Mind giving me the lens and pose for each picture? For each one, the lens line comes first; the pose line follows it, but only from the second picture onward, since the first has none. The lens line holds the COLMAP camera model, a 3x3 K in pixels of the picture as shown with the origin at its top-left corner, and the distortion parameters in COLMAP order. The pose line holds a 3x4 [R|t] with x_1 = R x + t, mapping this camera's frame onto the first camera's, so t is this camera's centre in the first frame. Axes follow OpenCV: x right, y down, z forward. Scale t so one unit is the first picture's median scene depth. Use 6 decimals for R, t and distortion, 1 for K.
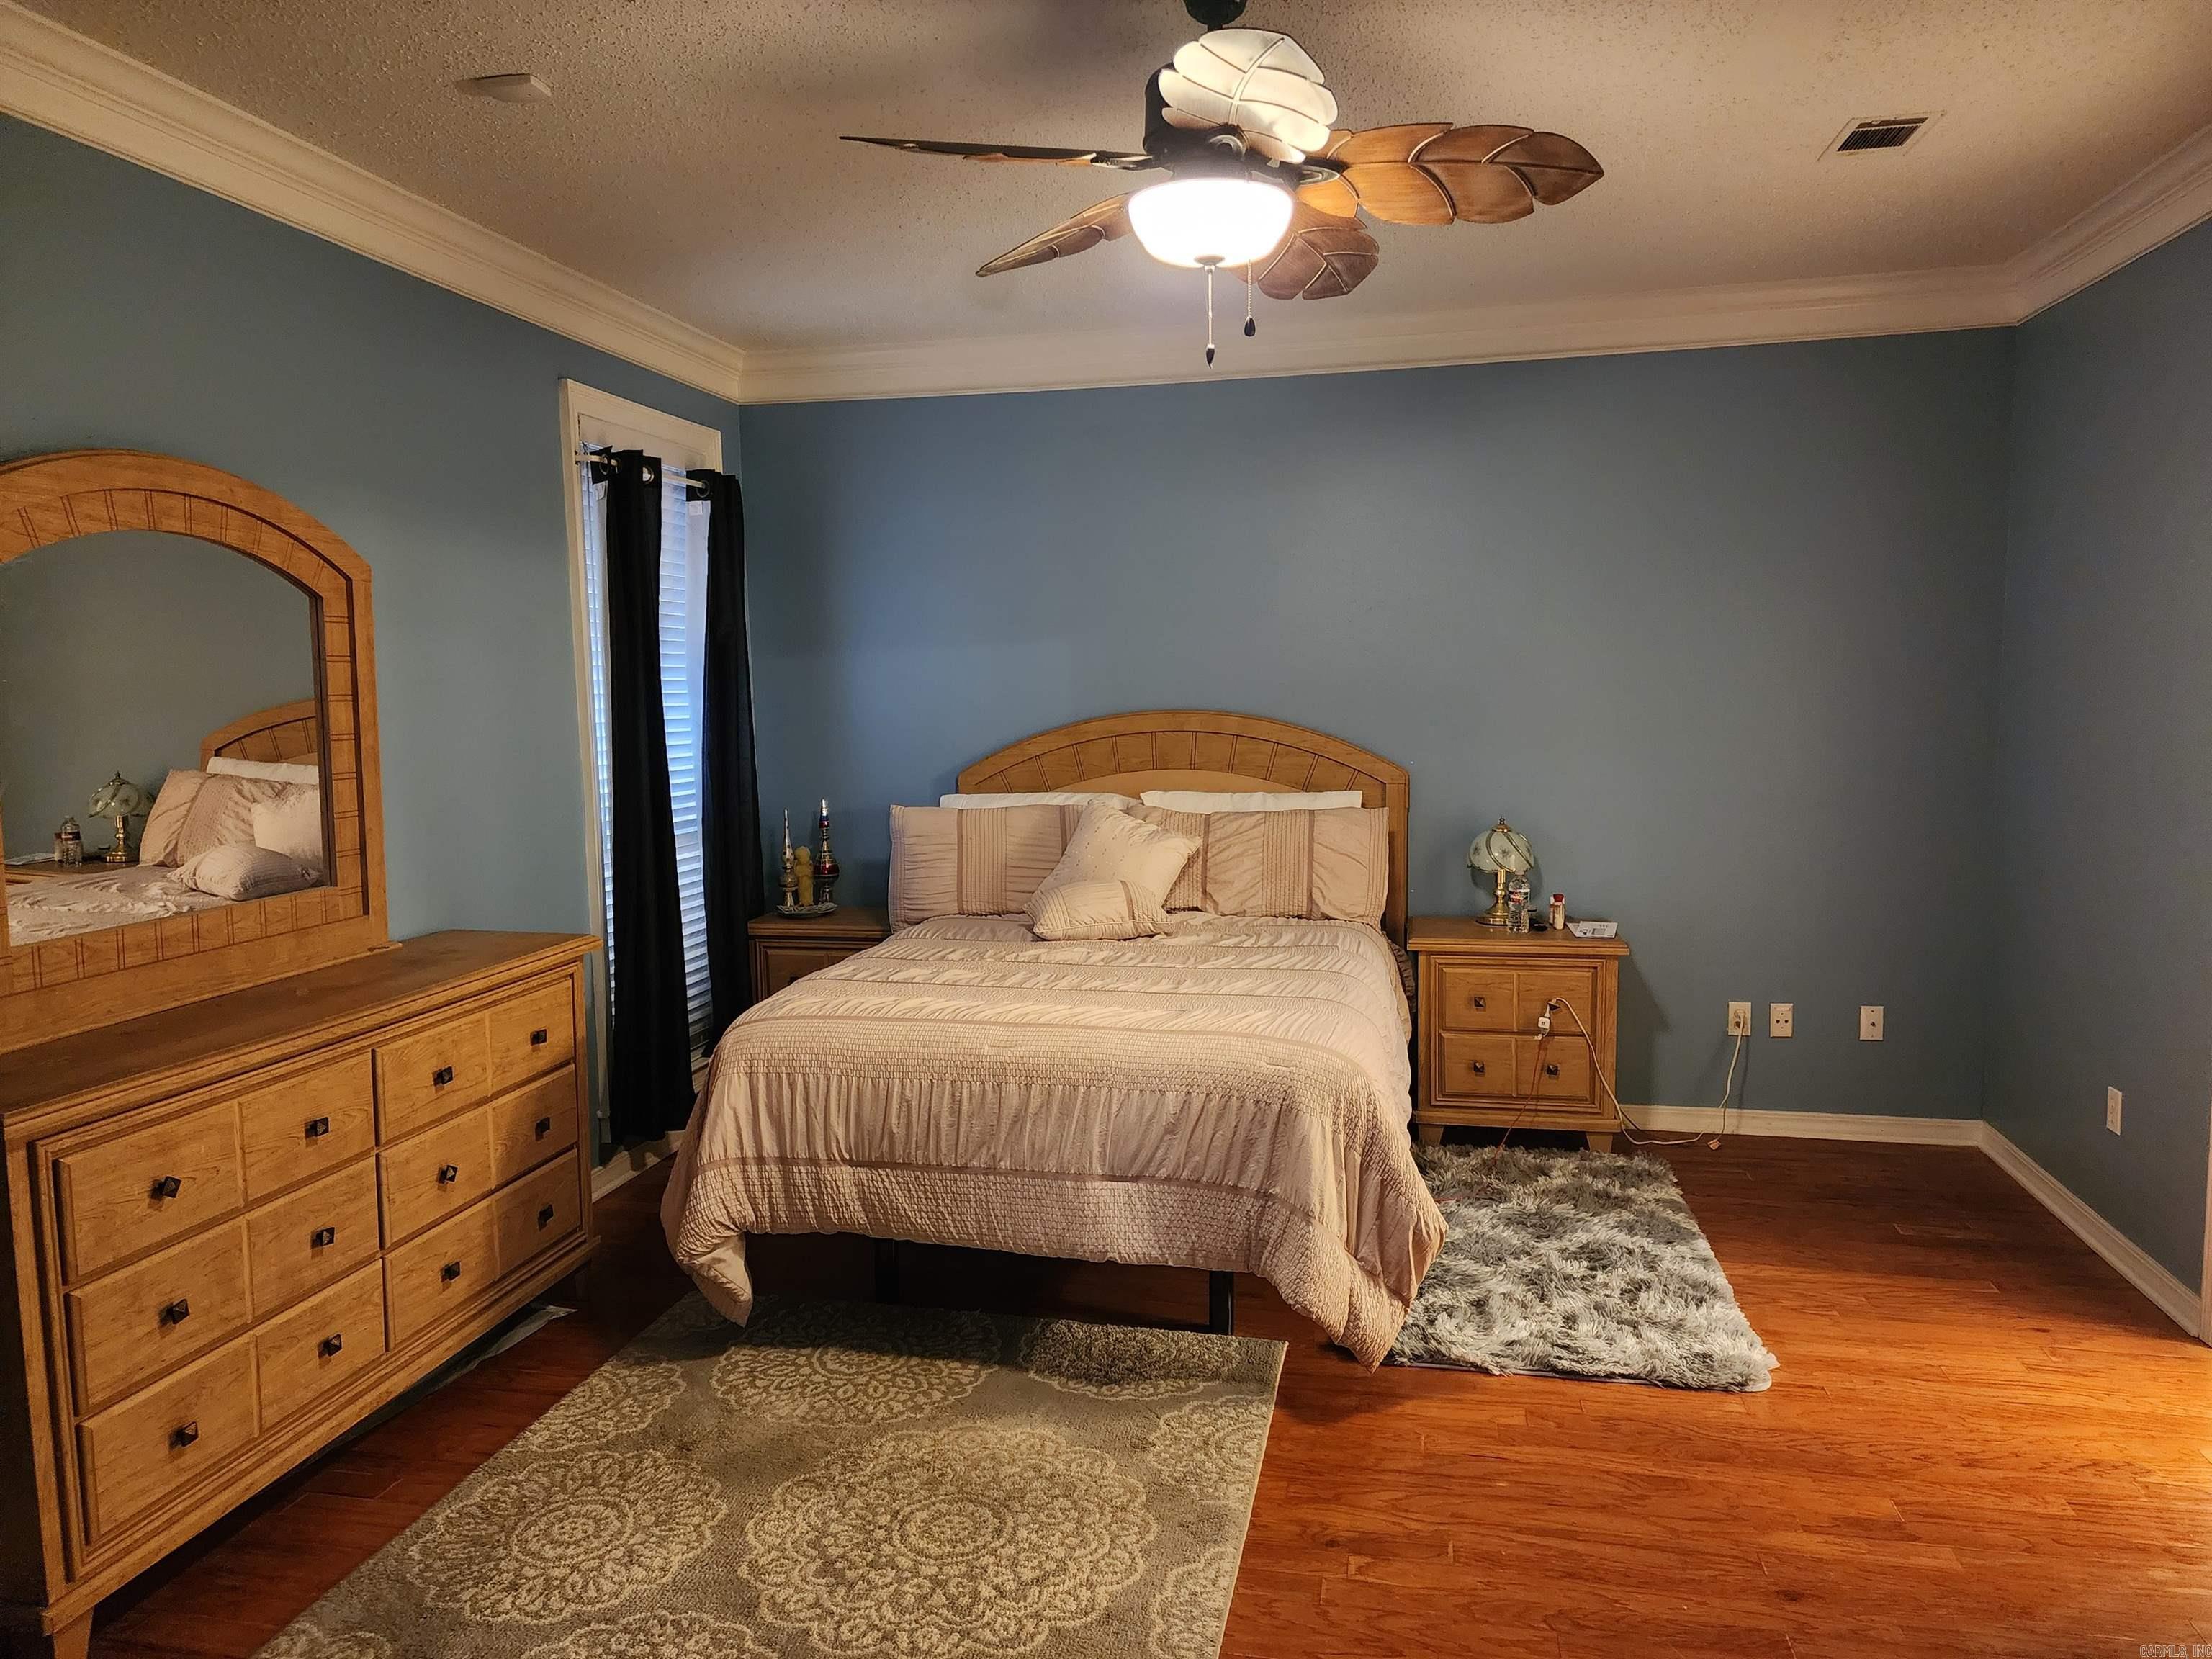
lens RADIAL K [[1479.7, 0, 1123.4], [0, 1479.7, 832.4], [0, 0, 1]] dist [0.072002, -0.068857]
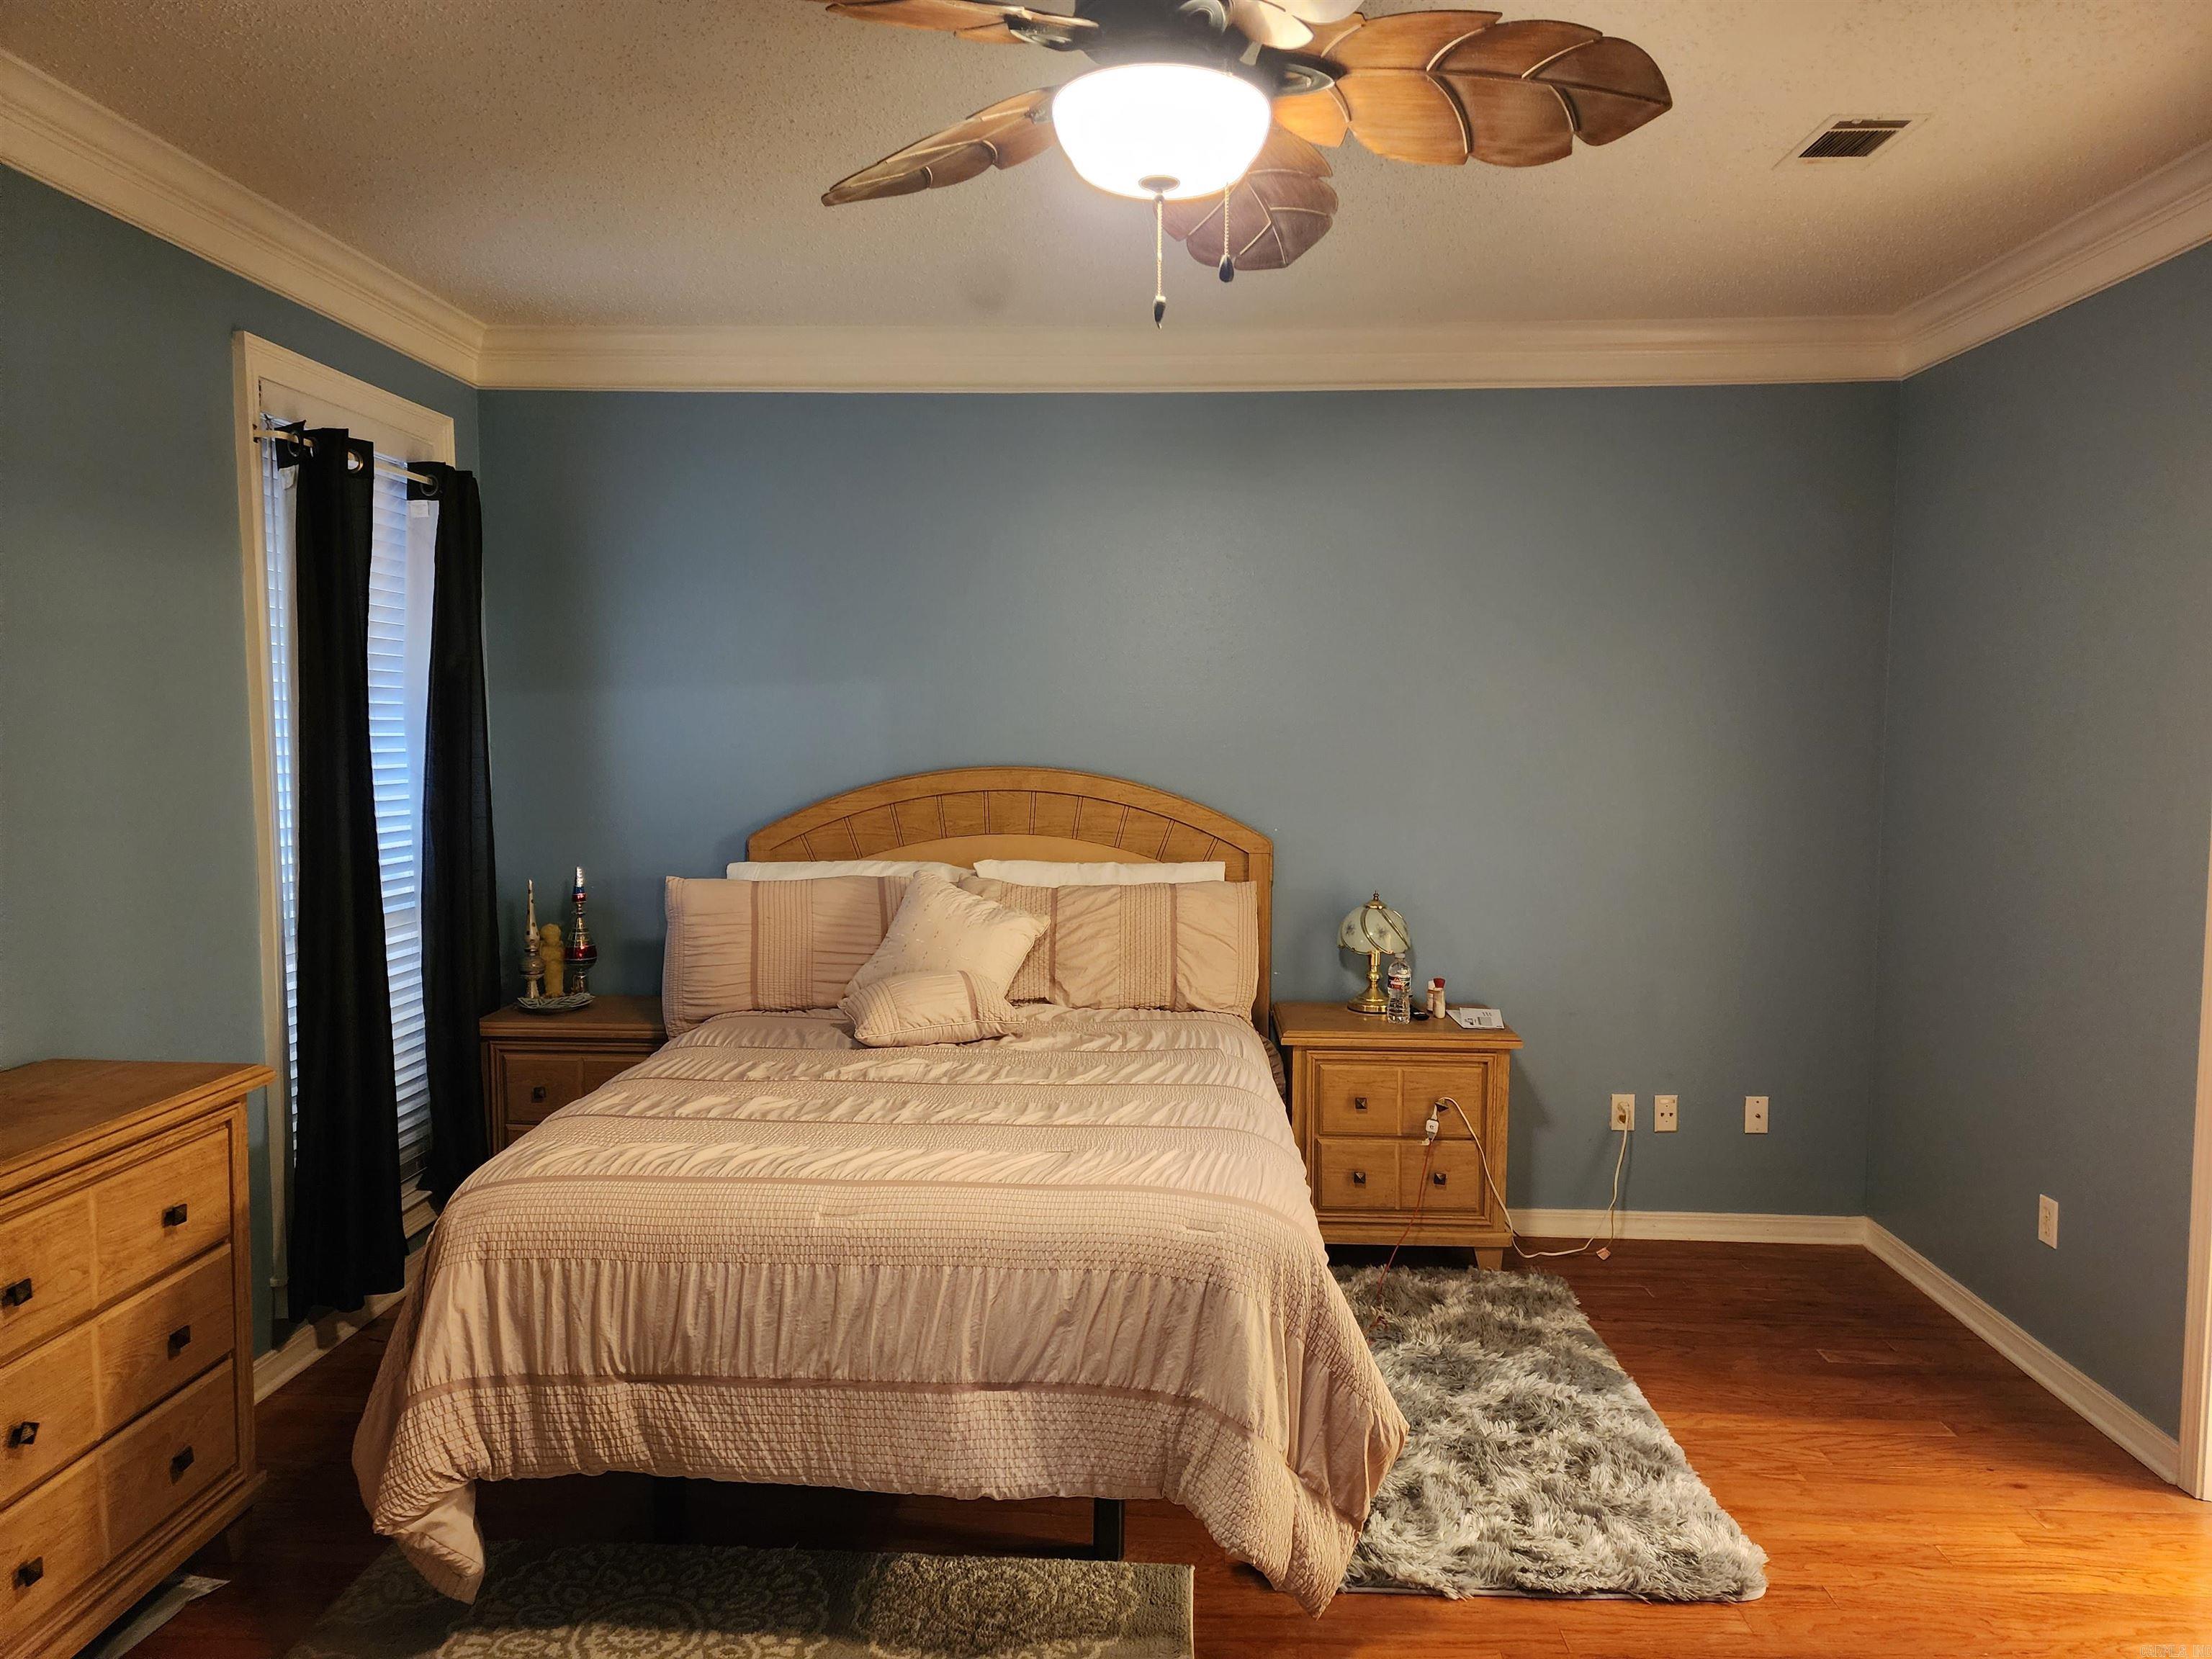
lens RADIAL K [[1501.3, 0, 1141.3], [0, 1501.3, 846.1], [0, 0, 1]] dist [0.066713, -0.057654]
pose [[0.986107, 0.007144, 0.165958, -0.057289], [-0.003387, 0.999732, -0.022912, -0.026417], [-0.166077, 0.022032, 0.985867, 0.199486]]
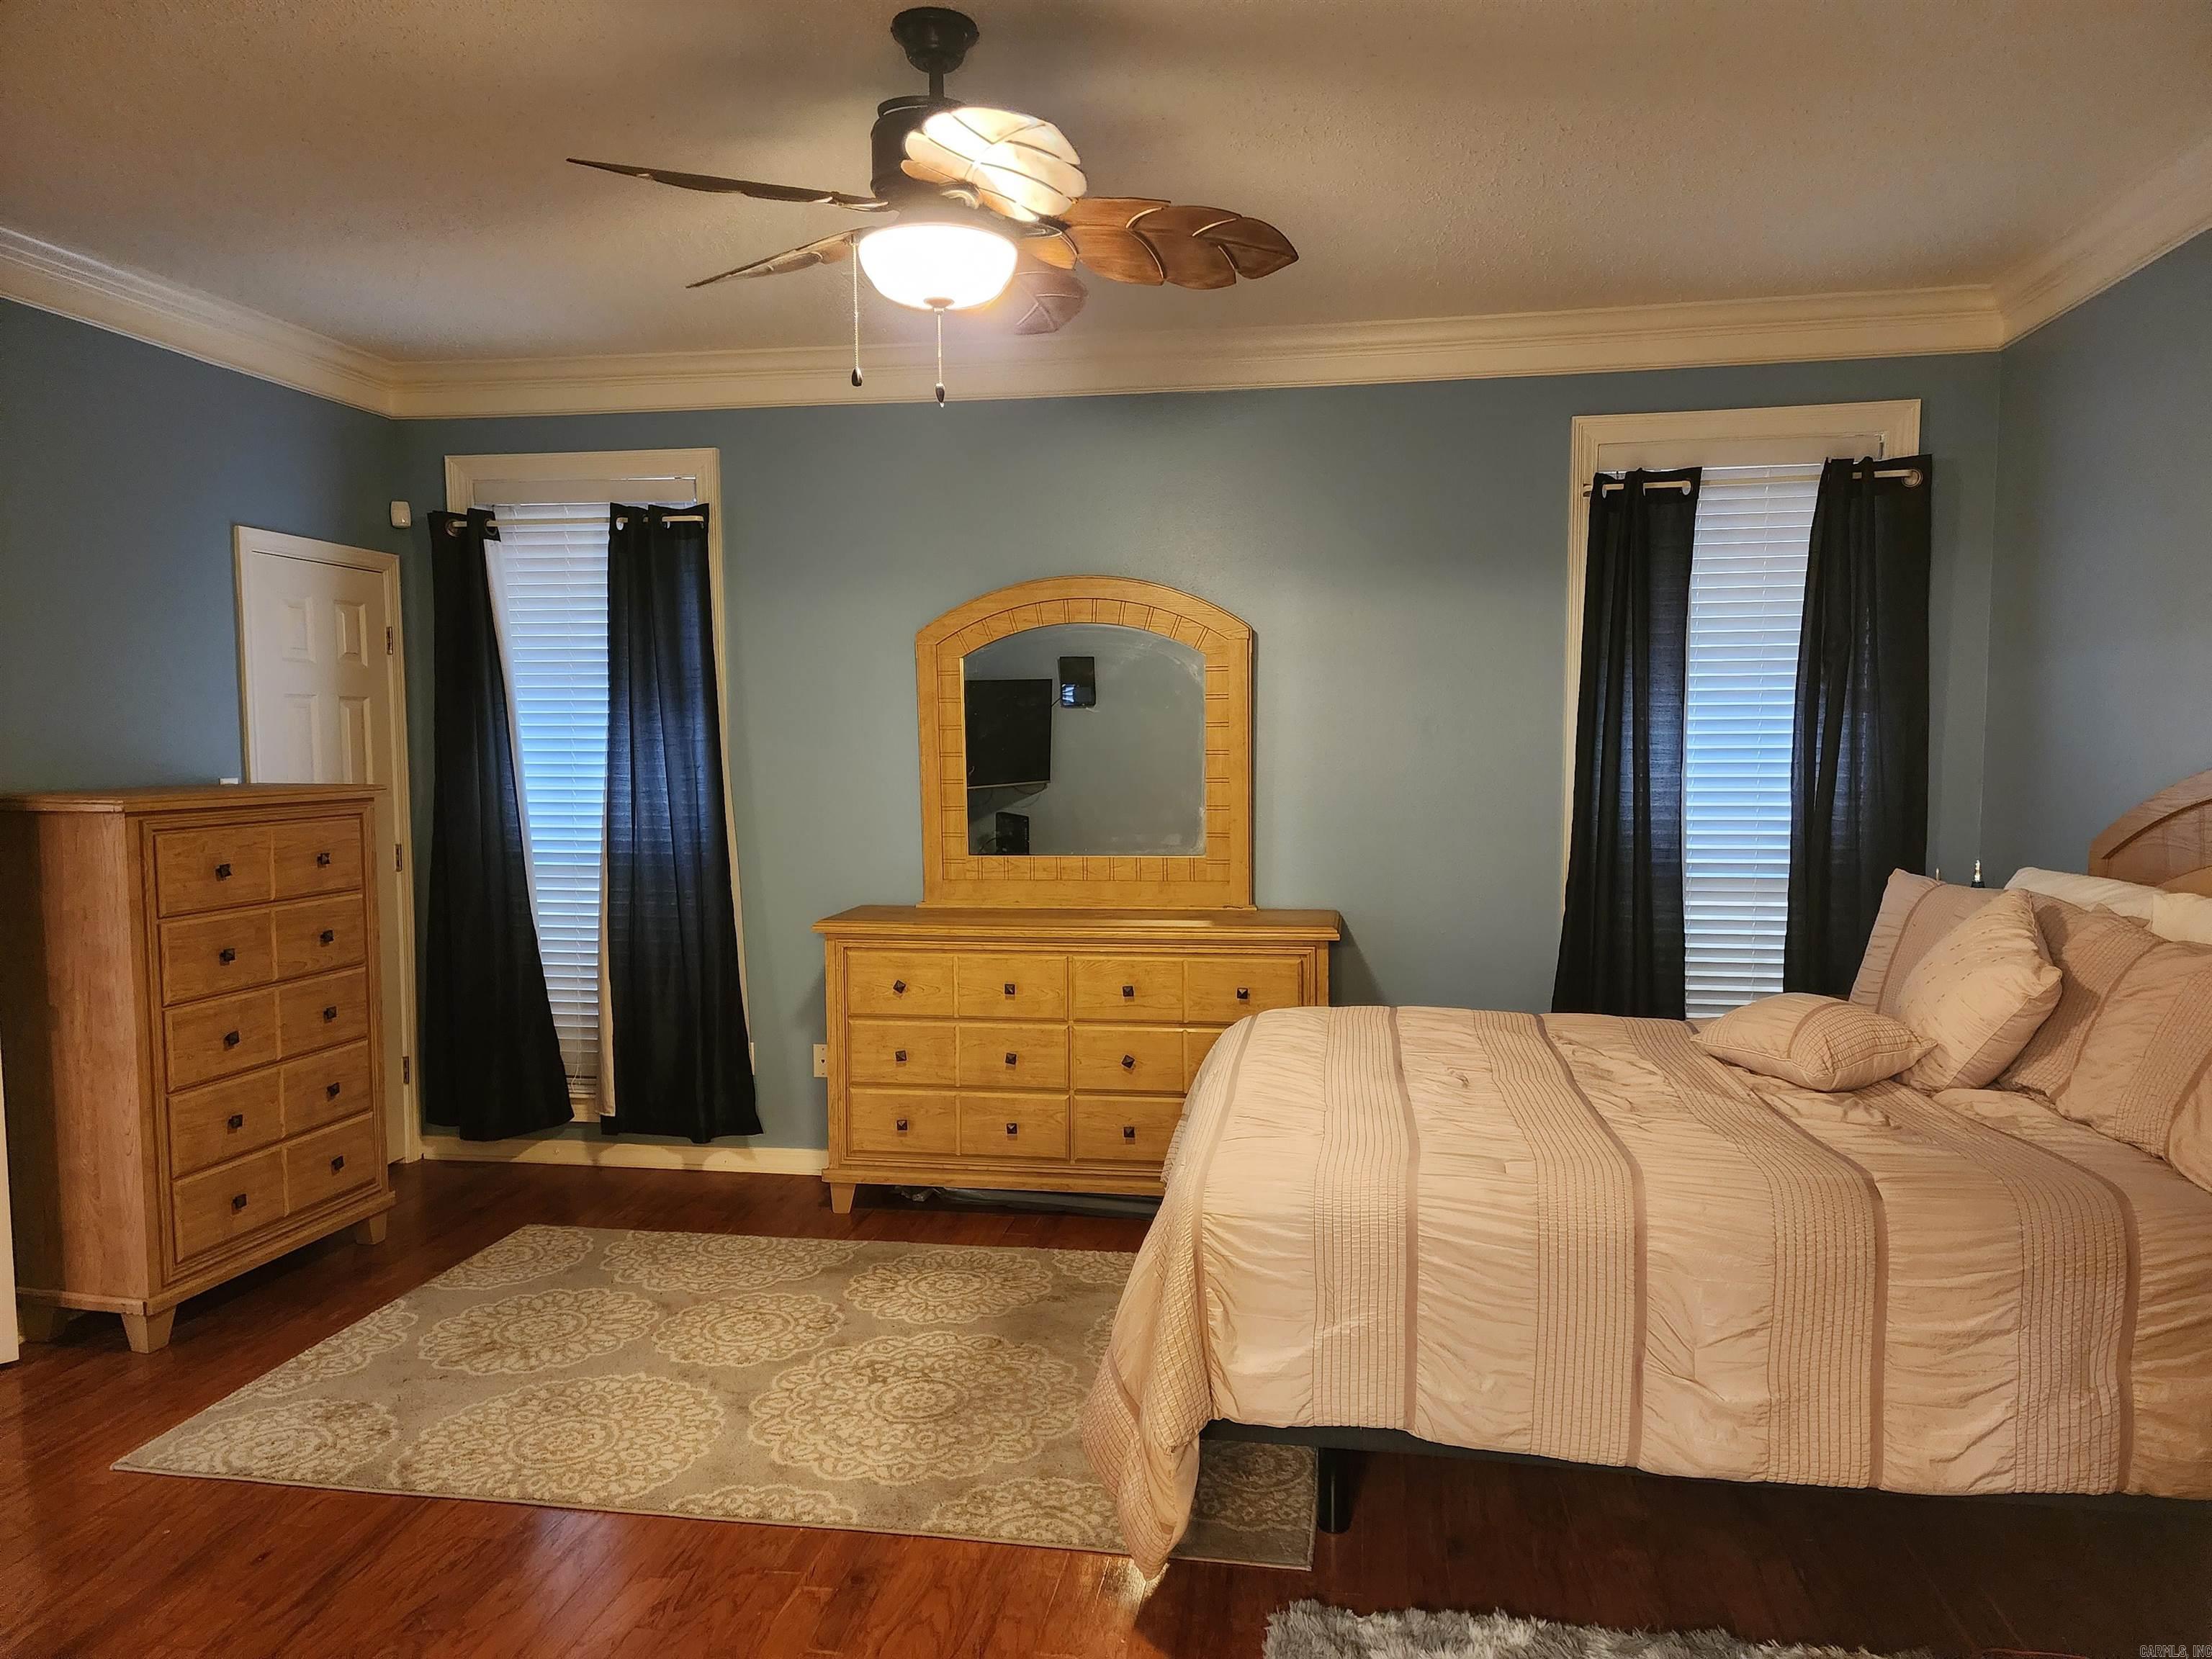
lens RADIAL K [[1479.7, 0, 1123.4], [0, 1479.7, 832.4], [0, 0, 1]] dist [0.072002, -0.068857]
pose [[0.043626, 0.079415, -0.995887, 0.850792], [-0.094399, 0.992703, 0.075026, -0.083257], [0.994578, 0.090738, 0.050805, 0.840763]]
